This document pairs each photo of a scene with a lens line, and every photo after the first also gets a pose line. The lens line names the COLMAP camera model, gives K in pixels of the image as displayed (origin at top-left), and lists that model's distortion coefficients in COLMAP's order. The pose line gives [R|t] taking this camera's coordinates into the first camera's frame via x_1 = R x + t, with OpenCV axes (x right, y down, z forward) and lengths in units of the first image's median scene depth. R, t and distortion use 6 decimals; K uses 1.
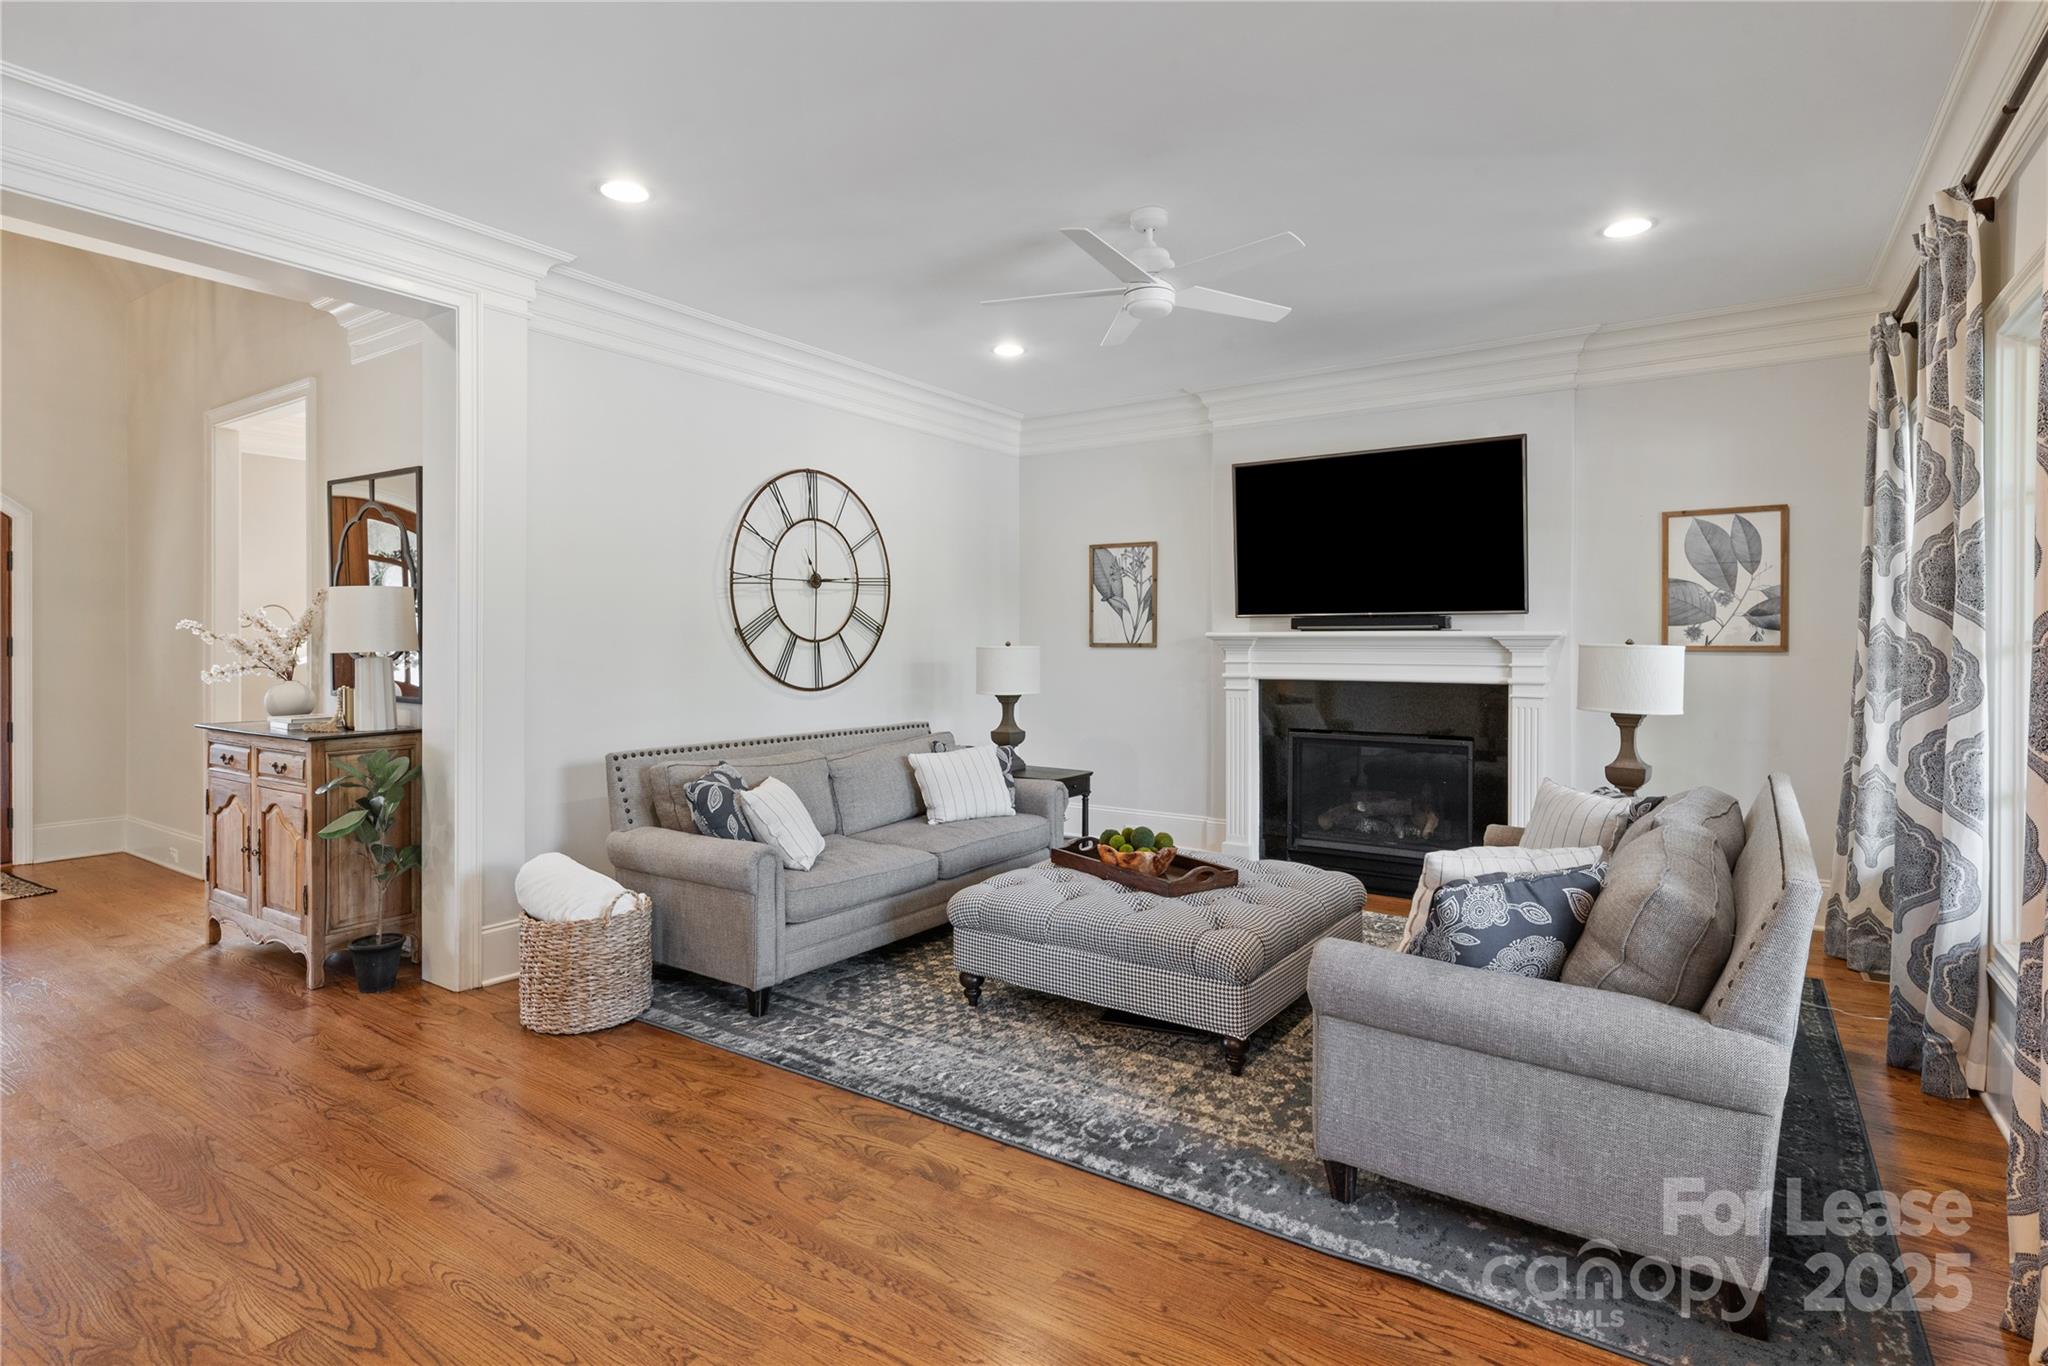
lens RADIAL K [[1009.0, 0, 1031.3], [0, 1009.0, 667.4], [0, 0, 1]] dist [-0.002986, -0.001145]
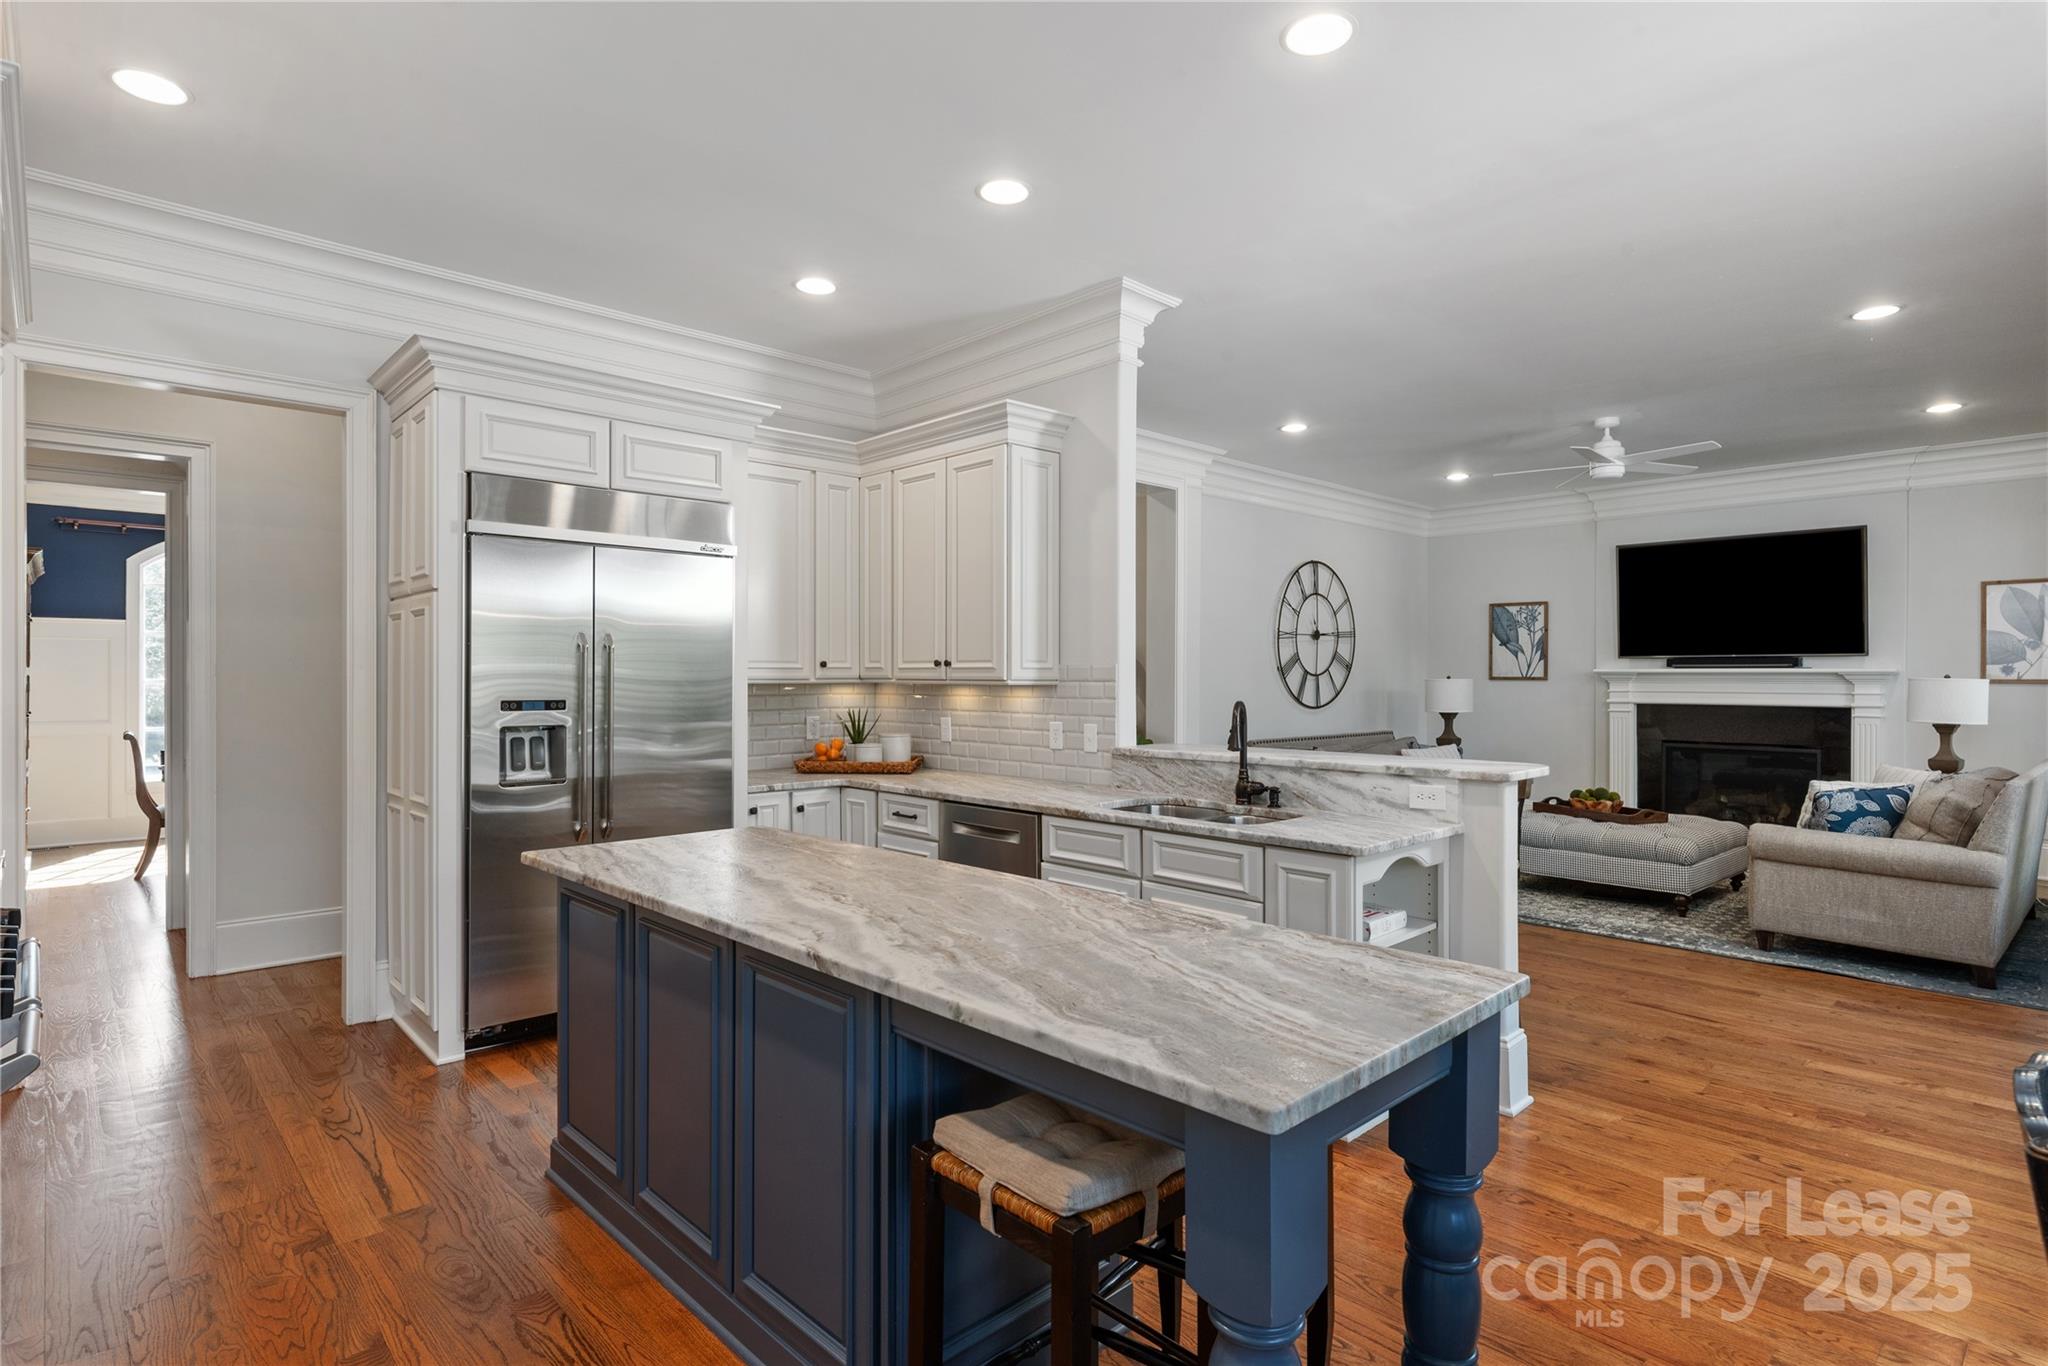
lens RADIAL K [[1037.5, 0, 1036.8], [0, 1037.5, 673.6], [0, 0, 1]] dist [0.005008, 0.000620]
pose [[0.976533, 0.000487, -0.215367, -0.380011], [-0.006608, 0.999594, -0.027703, 0.022151], [0.215266, 0.028476, 0.976140, -0.775452]]
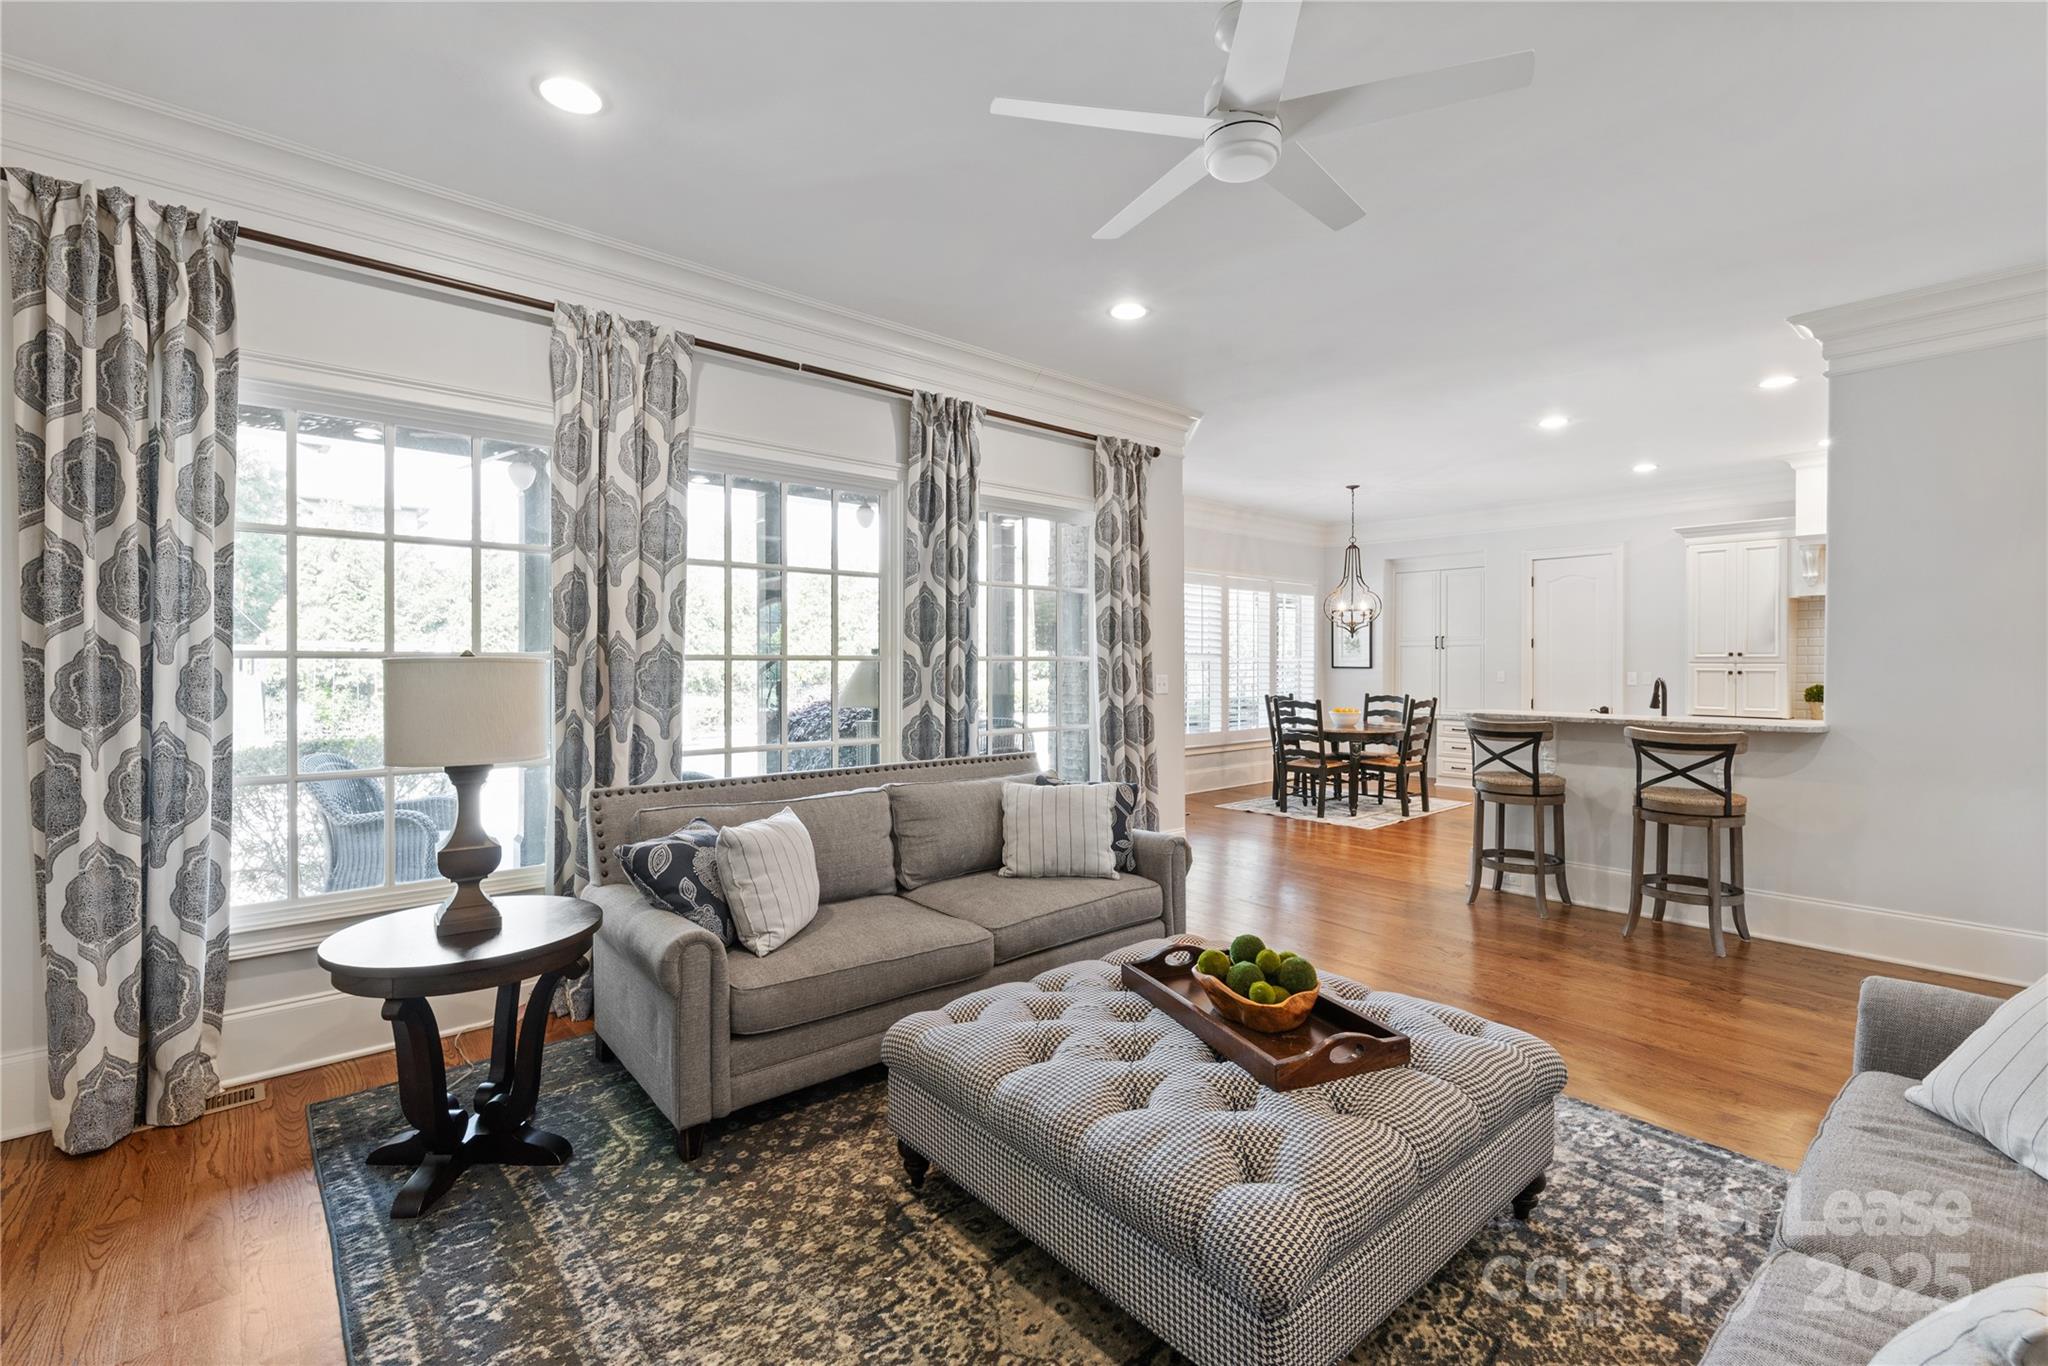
lens RADIAL K [[895.8, 0, 1019.0], [0, 895.8, 664.8], [0, 0, 1]] dist [-0.012428, -0.000175]
pose [[-0.965728, -0.005375, 0.259501, 0.095097], [0.002578, 0.999538, 0.030297, -0.033397], [-0.259544, 0.029927, -0.965267, 1.425922]]
